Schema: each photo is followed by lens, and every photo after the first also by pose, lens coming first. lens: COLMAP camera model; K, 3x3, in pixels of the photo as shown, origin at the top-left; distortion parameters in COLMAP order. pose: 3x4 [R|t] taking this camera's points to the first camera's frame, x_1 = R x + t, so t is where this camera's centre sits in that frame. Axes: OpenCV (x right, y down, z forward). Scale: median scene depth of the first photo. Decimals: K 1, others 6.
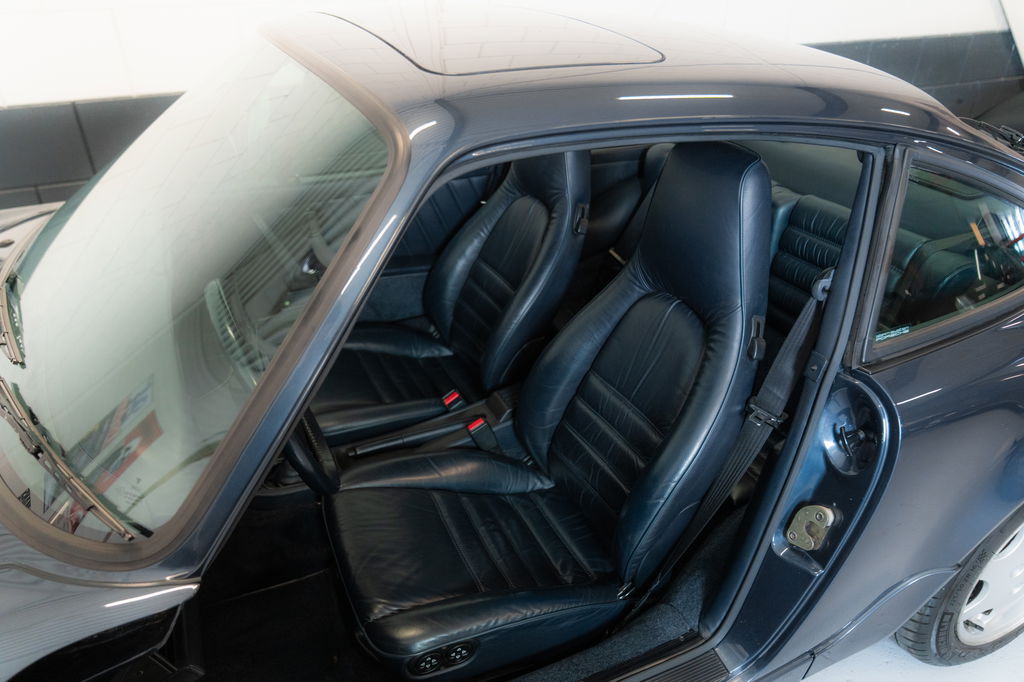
lens RADIAL K [[709.5, 0, 508.3], [0, 709.5, 376.7], [0, 0, 1]] dist [-0.035564, 0.003896]
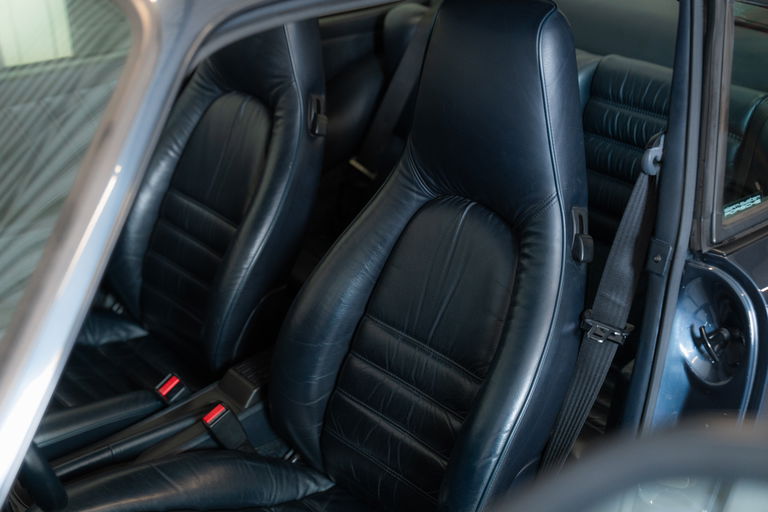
lens RADIAL K [[1137.6, 0, 370.1], [0, 1137.6, 345.1], [0, 0, 1]] dist [-0.009010, 0.000000]
pose [[0.974719, -0.128480, 0.182801, -0.107360], [0.136480, 0.990132, -0.031823, 0.065730], [-0.176908, 0.055968, 0.982635, -0.165439]]
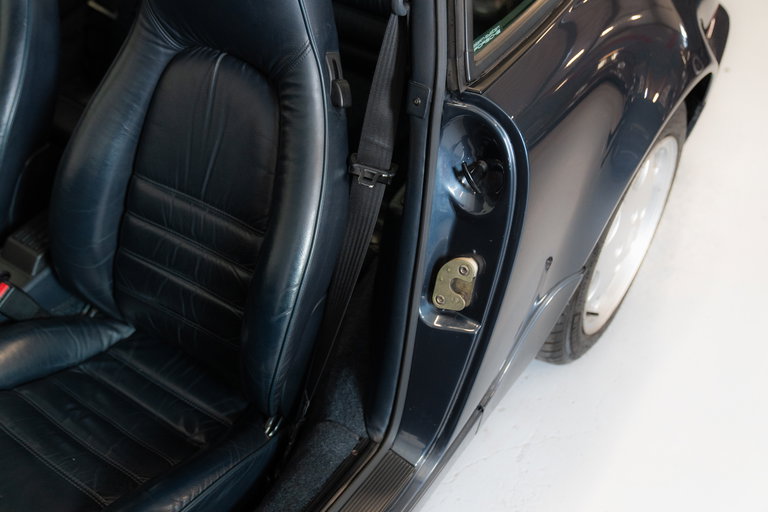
lens RADIAL K [[782.5, 0, 377.1], [0, 782.5, 307.8], [0, 0, 1]] dist [-0.000237, 0.000000]
pose [[0.860030, -0.343507, 0.377294, -0.026523], [0.254447, 0.929668, 0.266411, -0.035752], [-0.442272, -0.133120, 0.886947, 0.146991]]
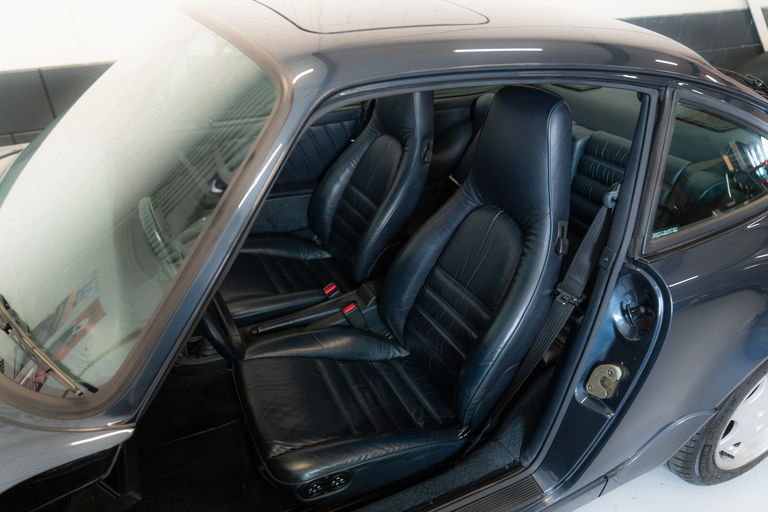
lens RADIAL K [[532.1, 0, 379.2], [0, 532.1, 283.4], [0, 0, 1]] dist [-0.035564, 0.003896]
pose [[0.999877, -0.013365, 0.008193, 0.003222], [0.013271, 0.999846, 0.011458, 0.012368], [-0.008345, -0.011348, 0.999901, 0.016231]]
